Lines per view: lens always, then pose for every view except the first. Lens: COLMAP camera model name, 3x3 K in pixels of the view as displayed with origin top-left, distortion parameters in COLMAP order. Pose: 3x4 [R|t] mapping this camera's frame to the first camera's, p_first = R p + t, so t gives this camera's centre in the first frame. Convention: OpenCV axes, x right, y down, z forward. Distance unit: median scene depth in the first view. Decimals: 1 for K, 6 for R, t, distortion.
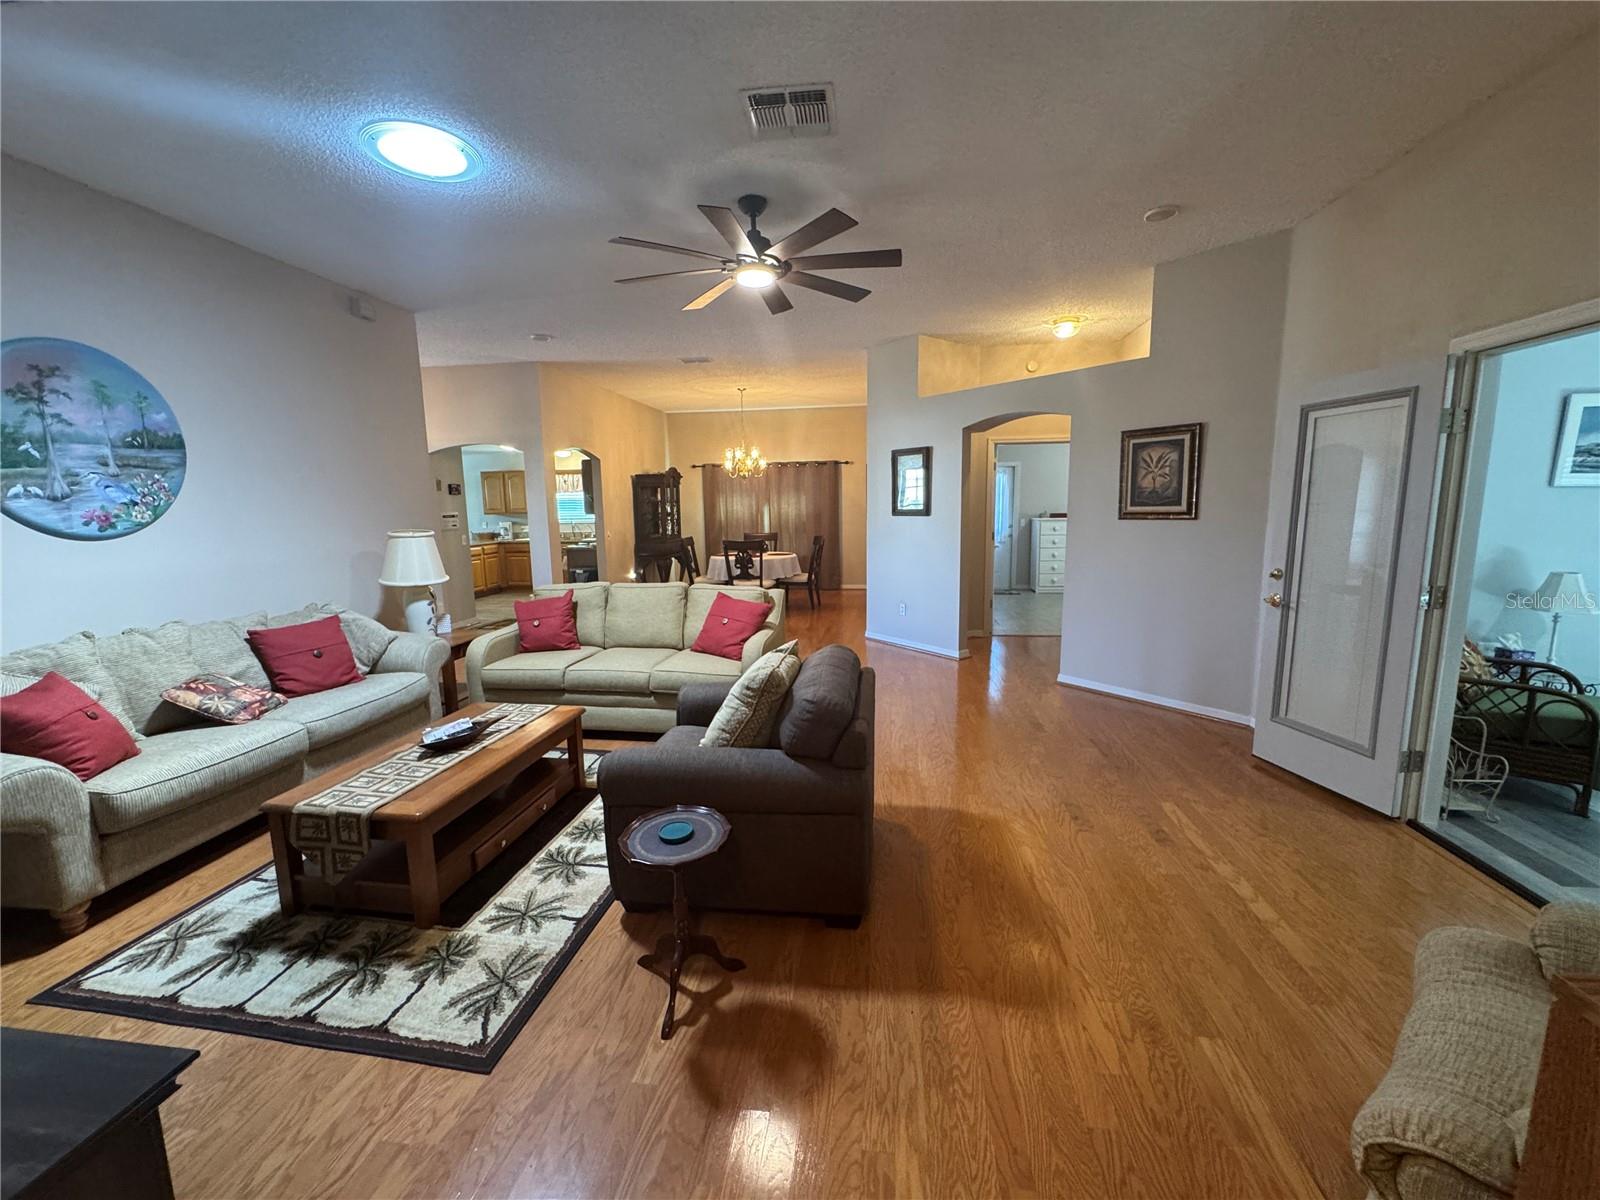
lens RADIAL K [[642.5, 0, 800.3], [0, 642.5, 595.5], [0, 0, 1]] dist [-0.001221, -0.000107]
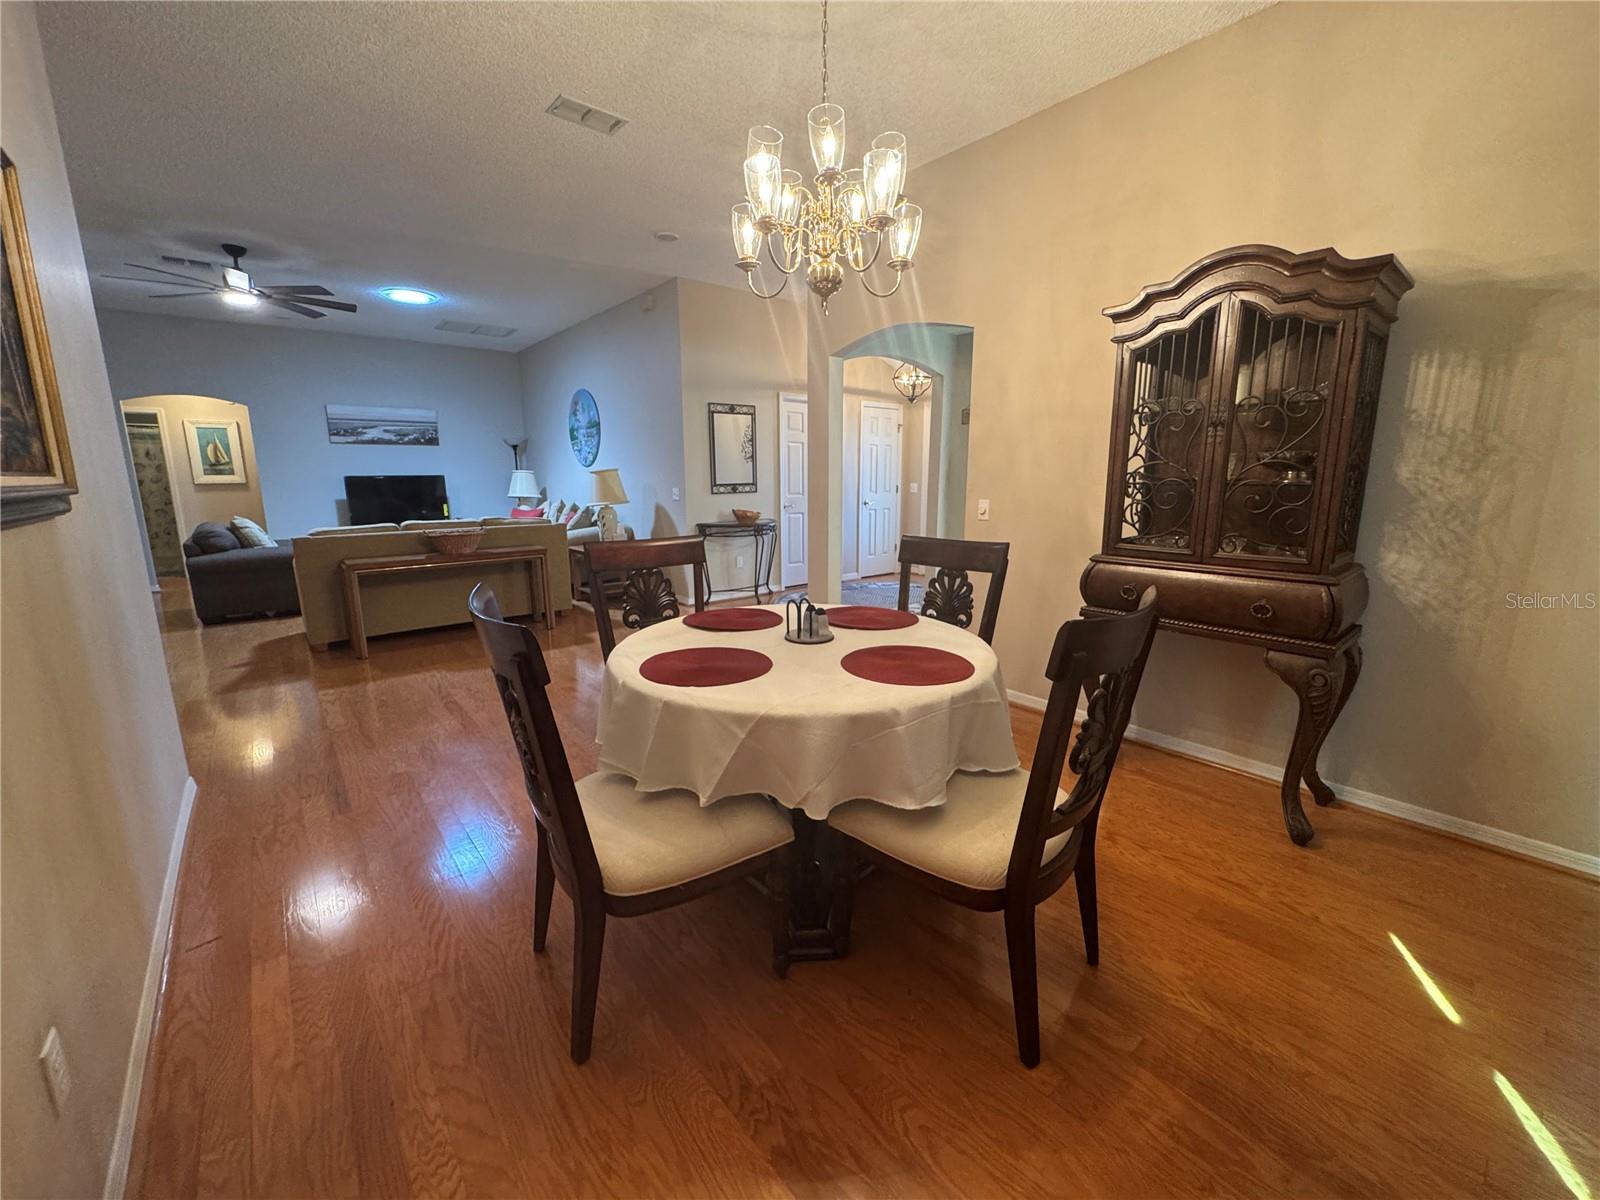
lens RADIAL K [[642.5, 0, 800.3], [0, 642.5, 595.5], [0, 0, 1]] dist [-0.001221, -0.000107]
pose [[-0.668064, 0.160406, -0.726608, 0.287432], [-0.091980, 0.951198, 0.294556, -0.438528], [0.738397, 0.263615, -0.620707, 3.404978]]
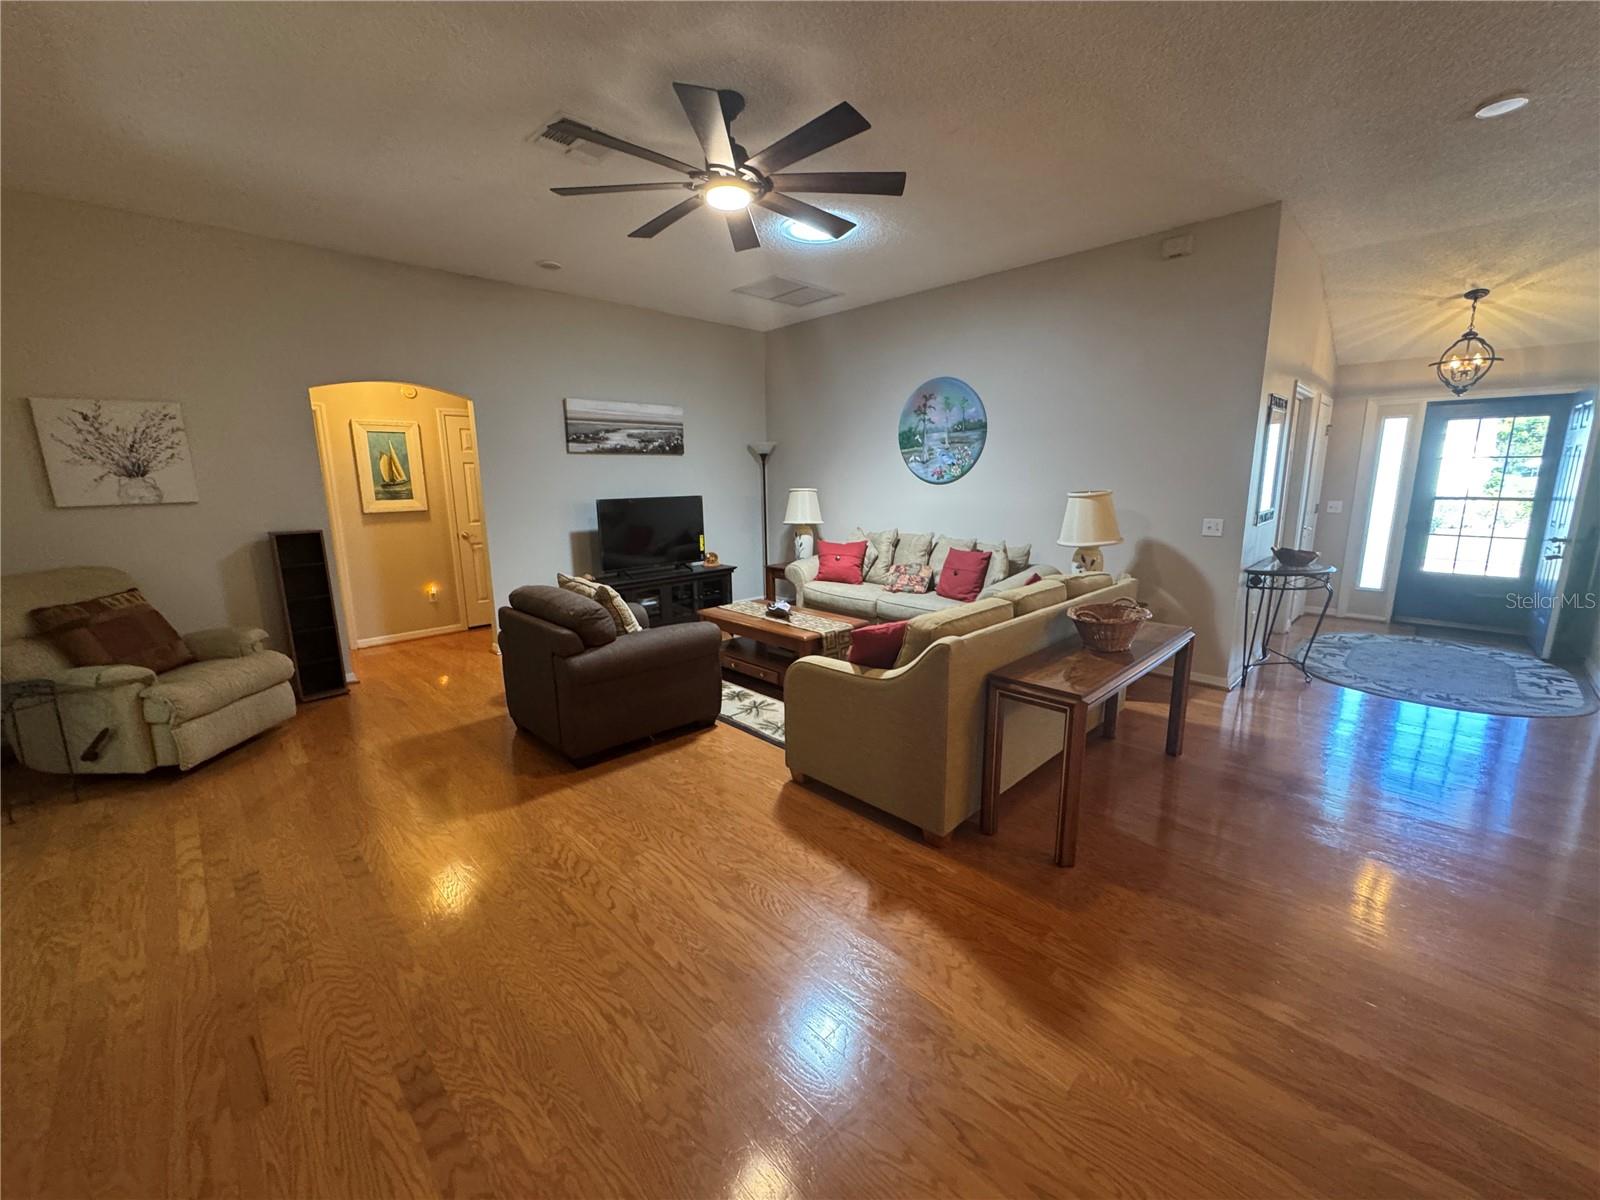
lens RADIAL K [[642.5, 0, 800.3], [0, 642.5, 595.5], [0, 0, 1]] dist [-0.001221, -0.000107]
pose [[-0.606218, 0.172838, -0.776291, 0.666477], [-0.093083, 0.953971, 0.285088, -0.277239], [0.789833, 0.245085, -0.562226, 1.837585]]
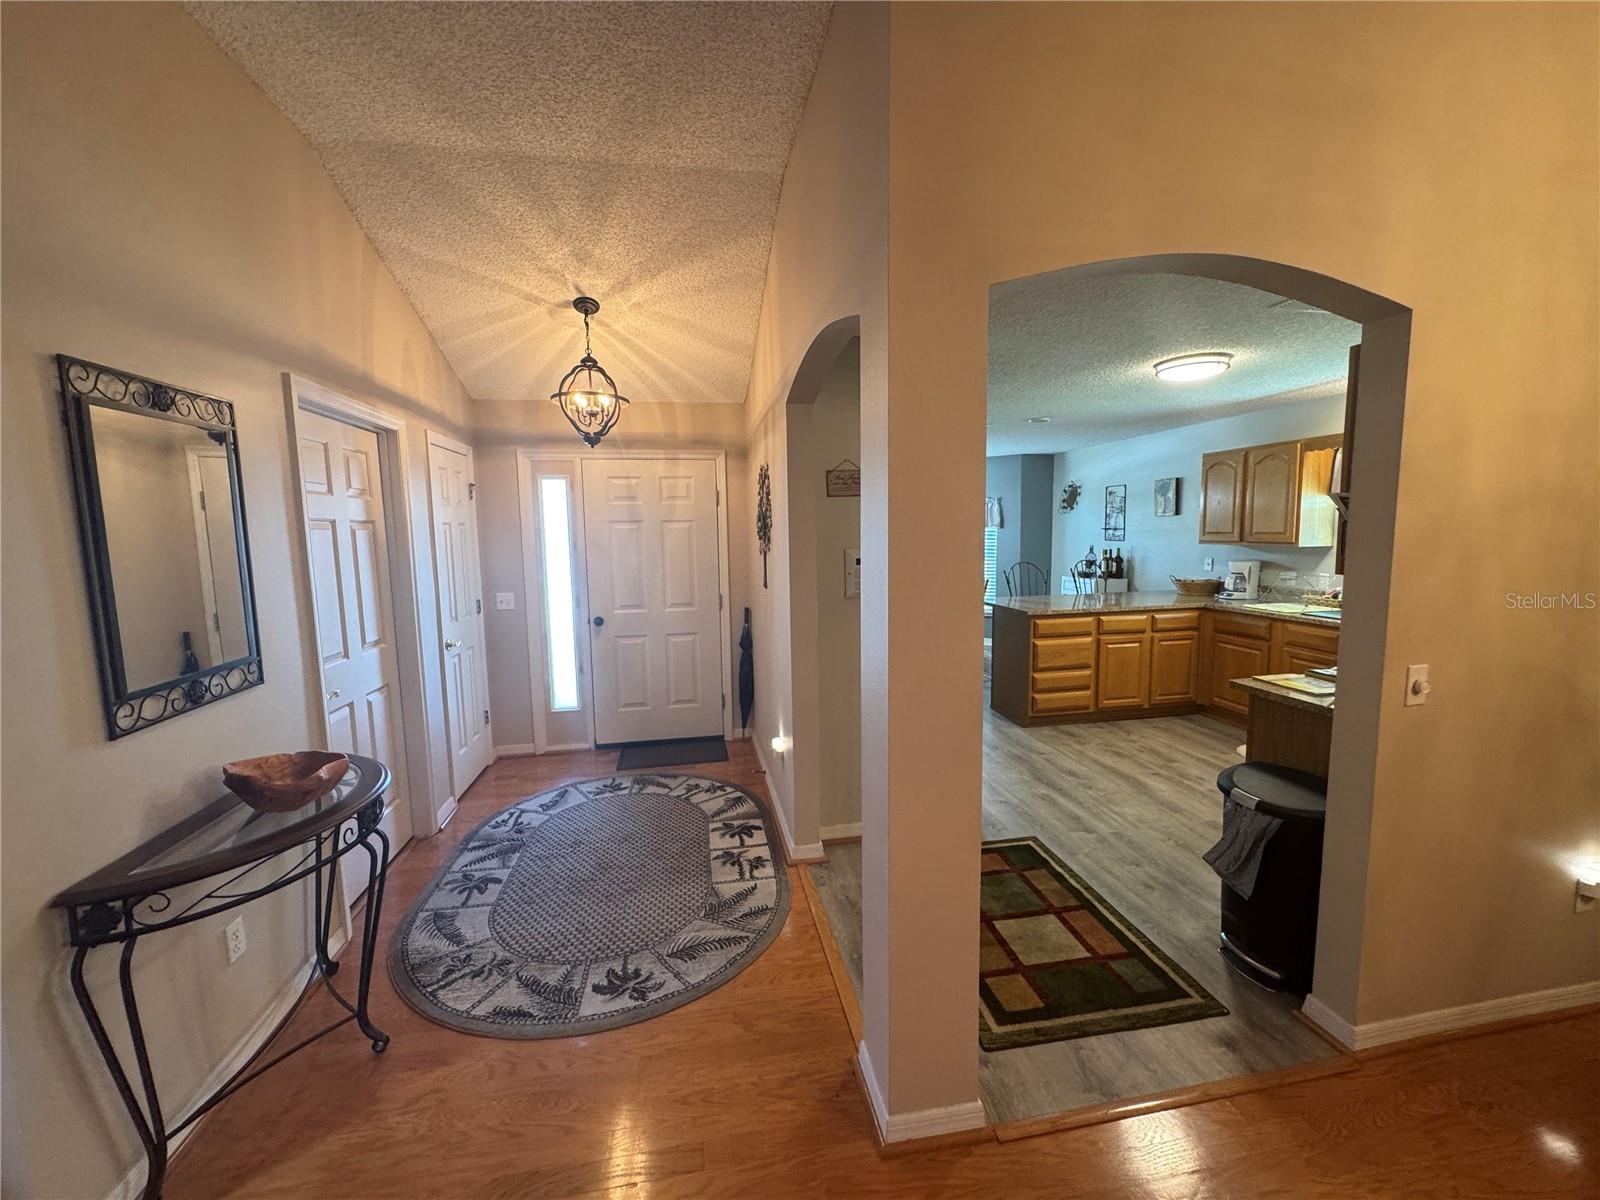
lens RADIAL K [[642.5, 0, 800.3], [0, 642.5, 595.5], [0, 0, 1]] dist [-0.001221, -0.000107]
pose [[0.312525, 0.109627, -0.943562, -0.482141], [-0.124592, 0.989468, 0.073694, -0.320523], [0.941703, 0.094529, 0.322892, 2.123410]]
